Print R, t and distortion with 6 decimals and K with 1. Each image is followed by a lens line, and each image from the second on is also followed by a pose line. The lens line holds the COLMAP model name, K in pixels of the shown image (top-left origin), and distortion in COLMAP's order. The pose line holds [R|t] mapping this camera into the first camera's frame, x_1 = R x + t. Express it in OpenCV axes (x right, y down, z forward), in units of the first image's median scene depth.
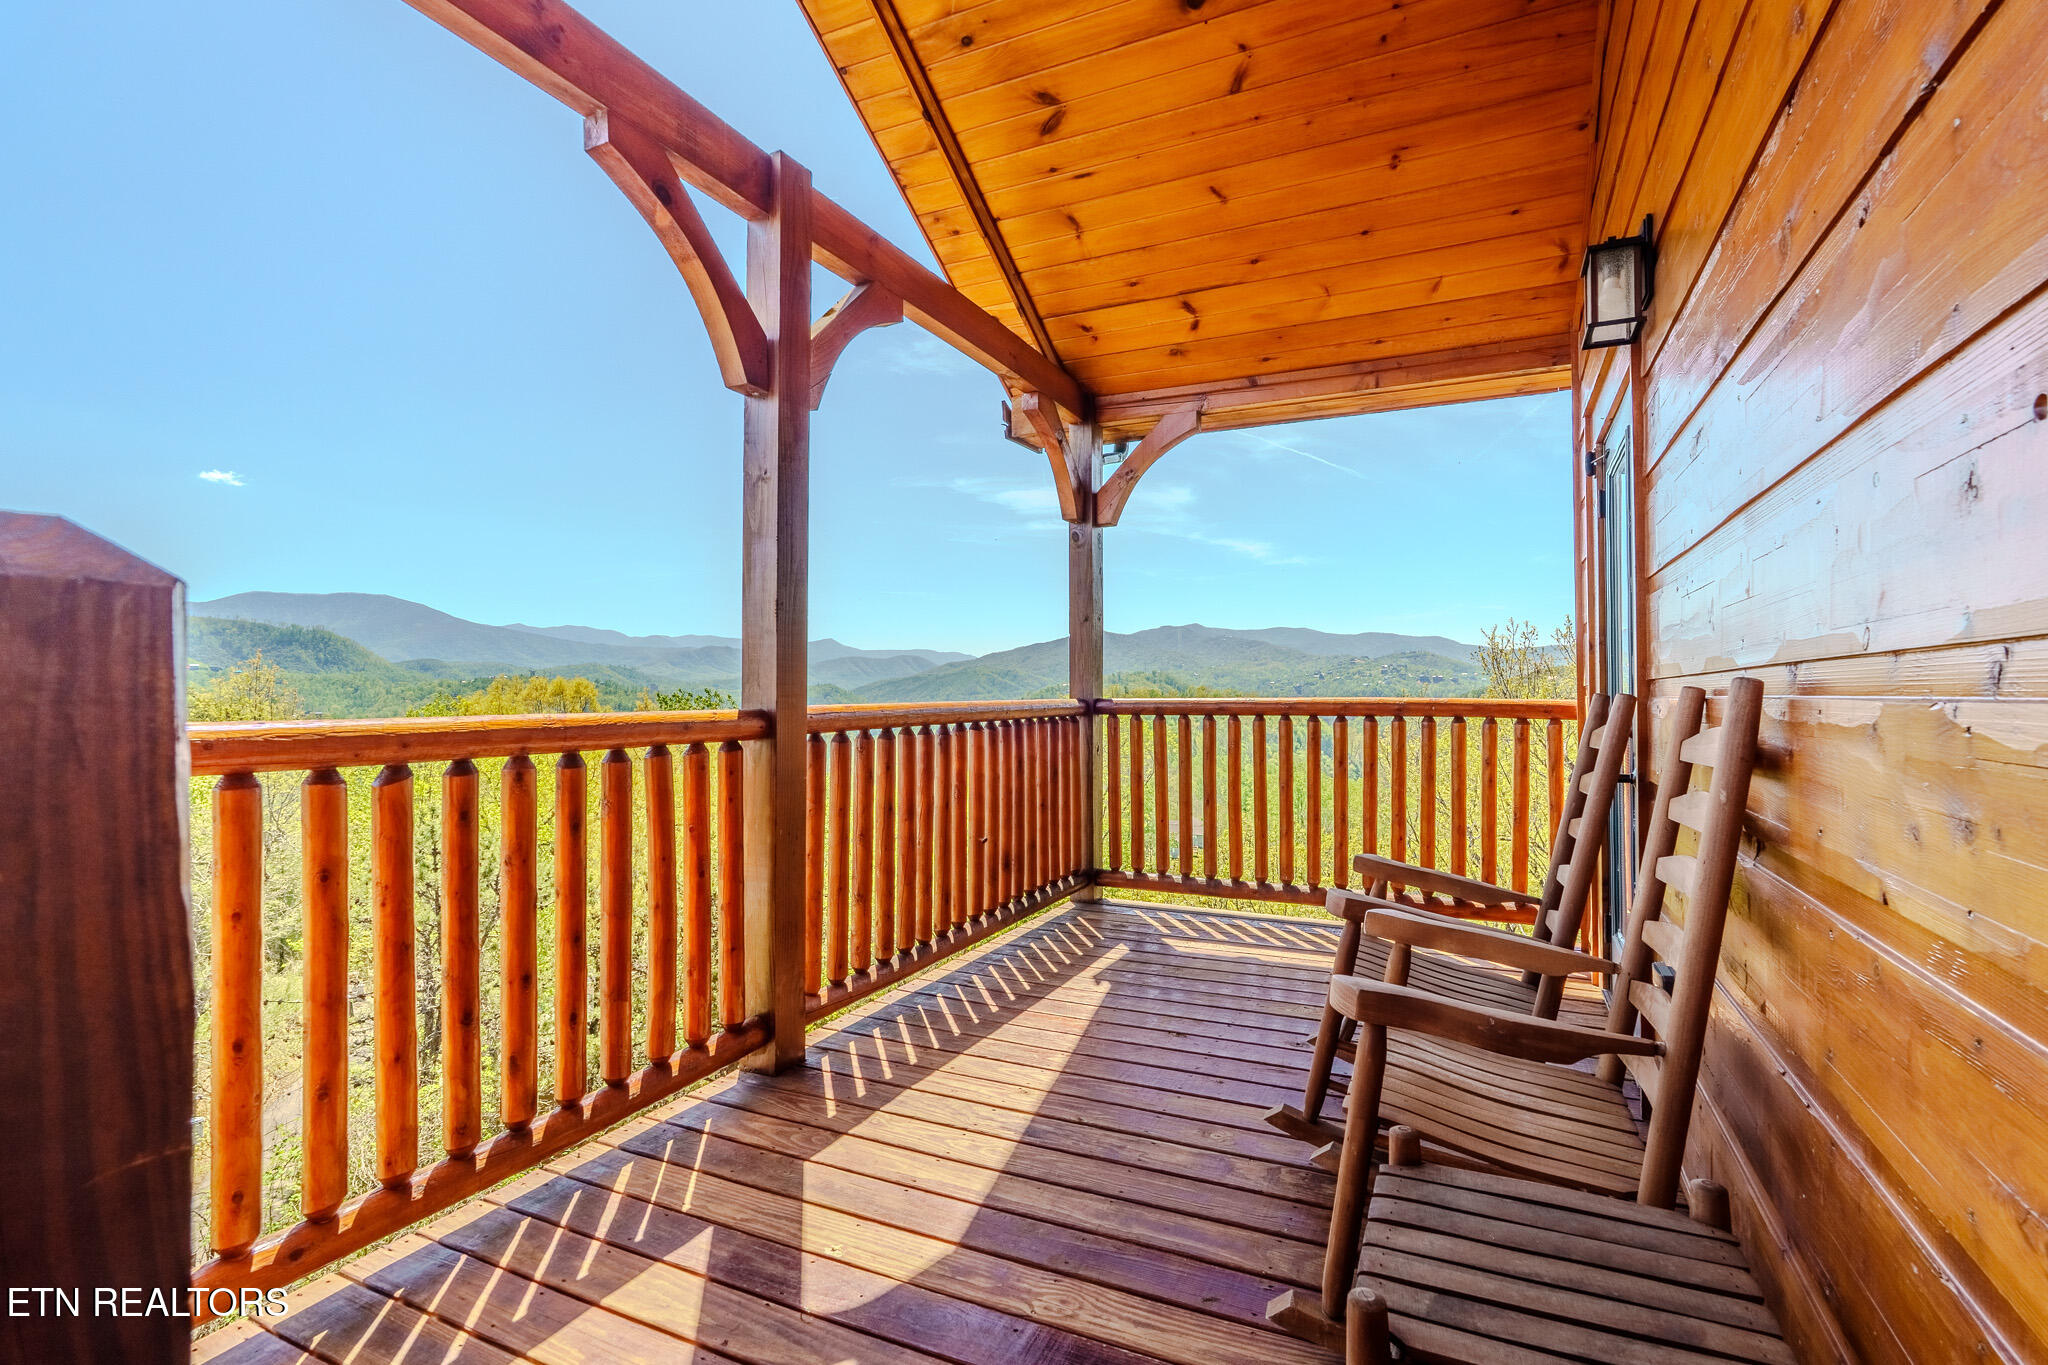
lens RADIAL K [[913.6, 0, 1031.2], [0, 913.6, 679.0], [0, 0, 1]] dist [-0.003329, -0.000148]
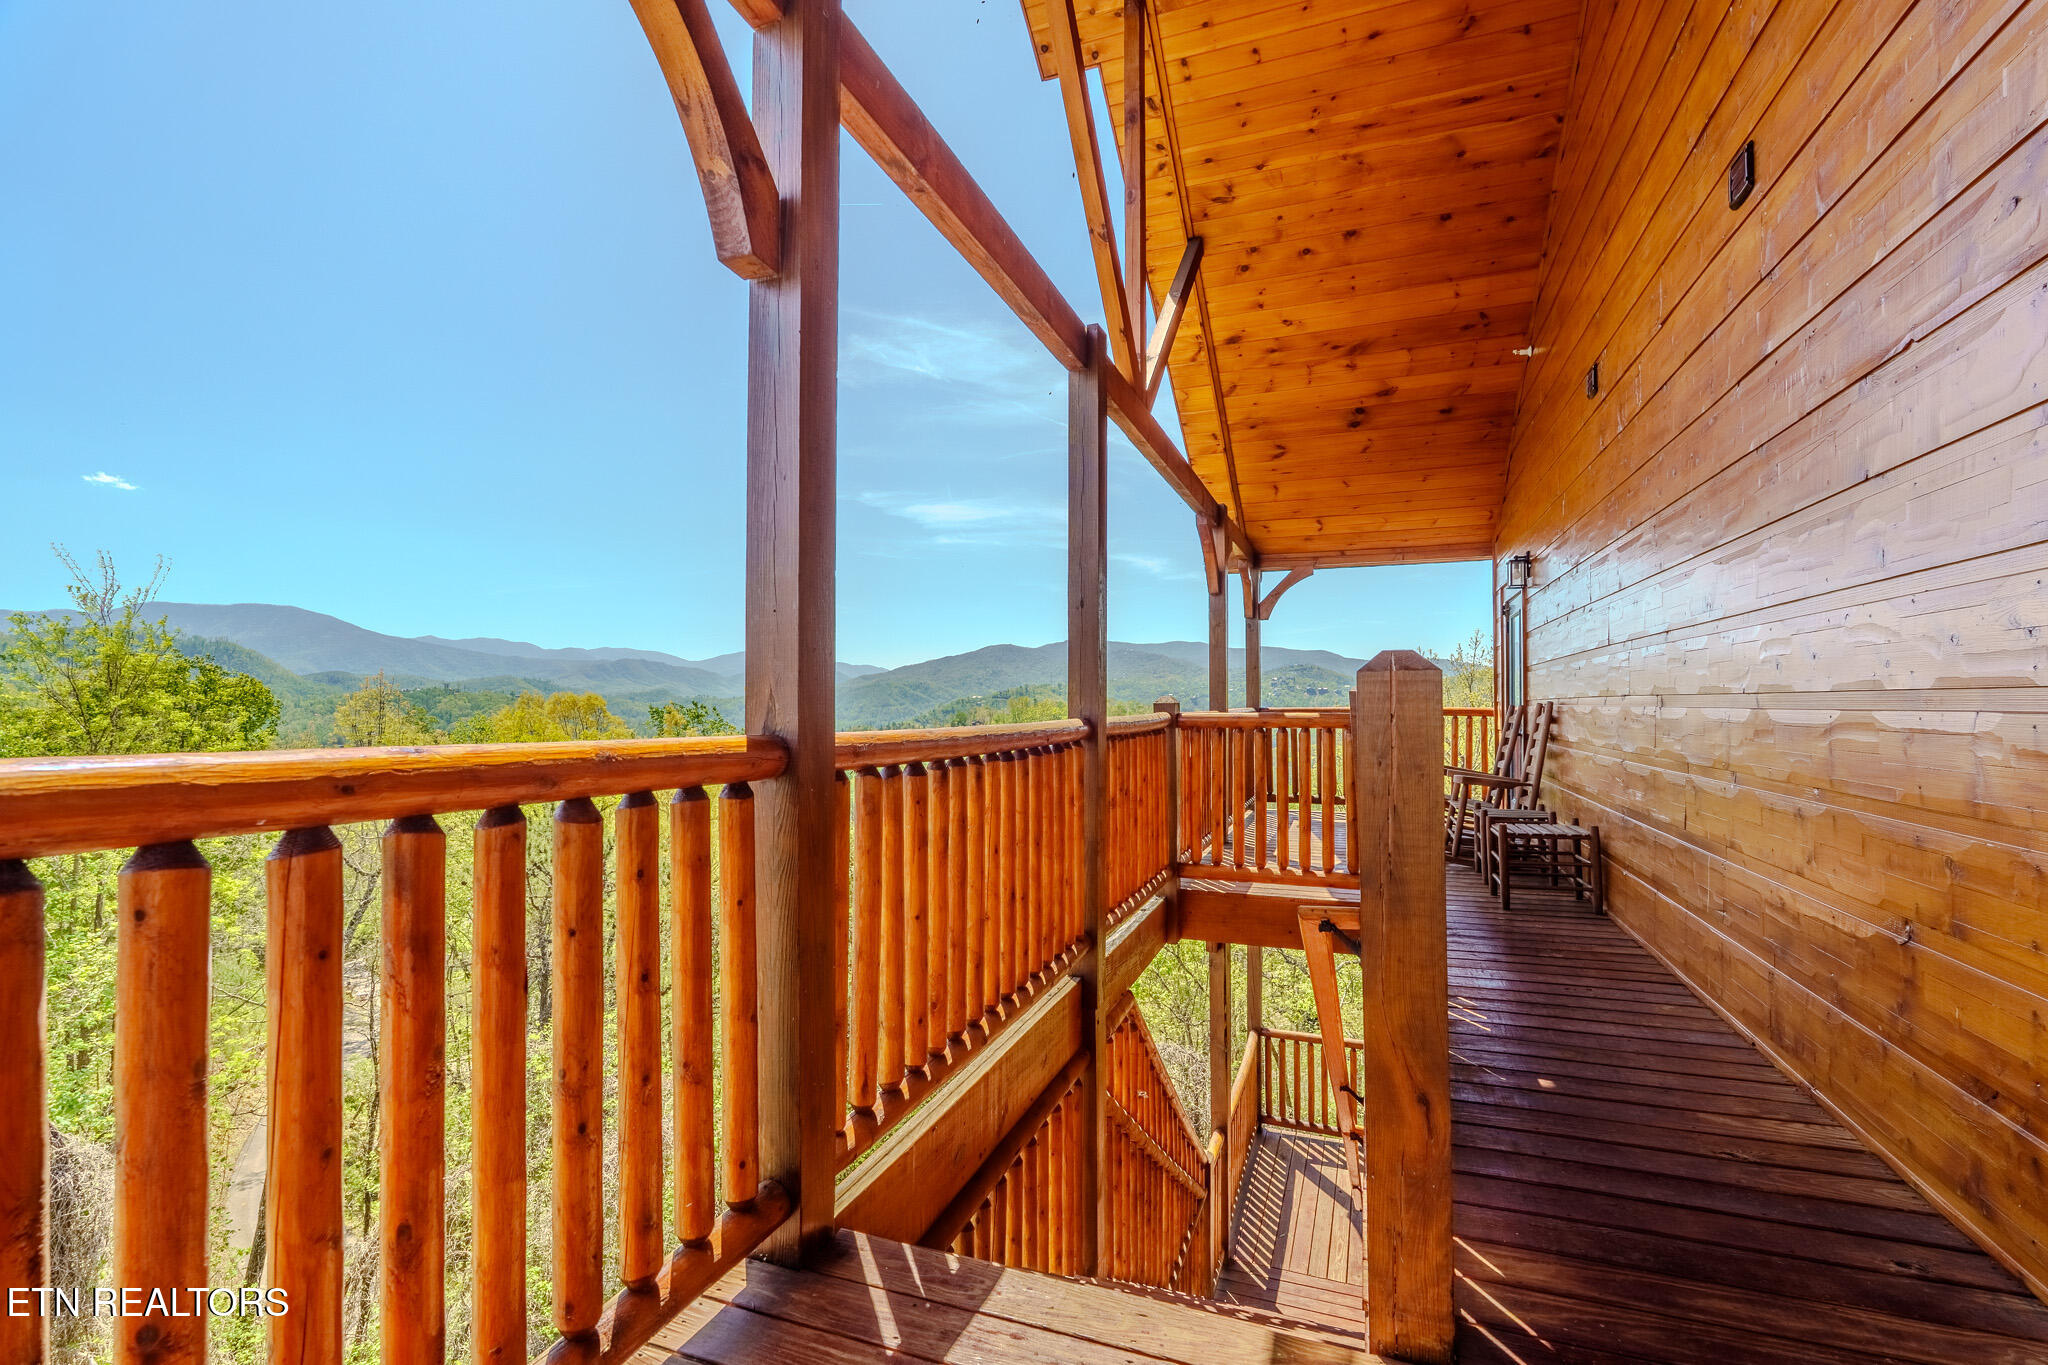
lens RADIAL K [[913.6, 0, 1023.0], [0, 913.6, 697.6], [0, 0, 1]] dist [-0.003329, -0.000148]
pose [[0.994862, -0.000962, 0.101231, -0.656631], [0.000259, 0.999976, 0.006966, -0.015236], [-0.101236, -0.006904, 0.994839, -0.936752]]
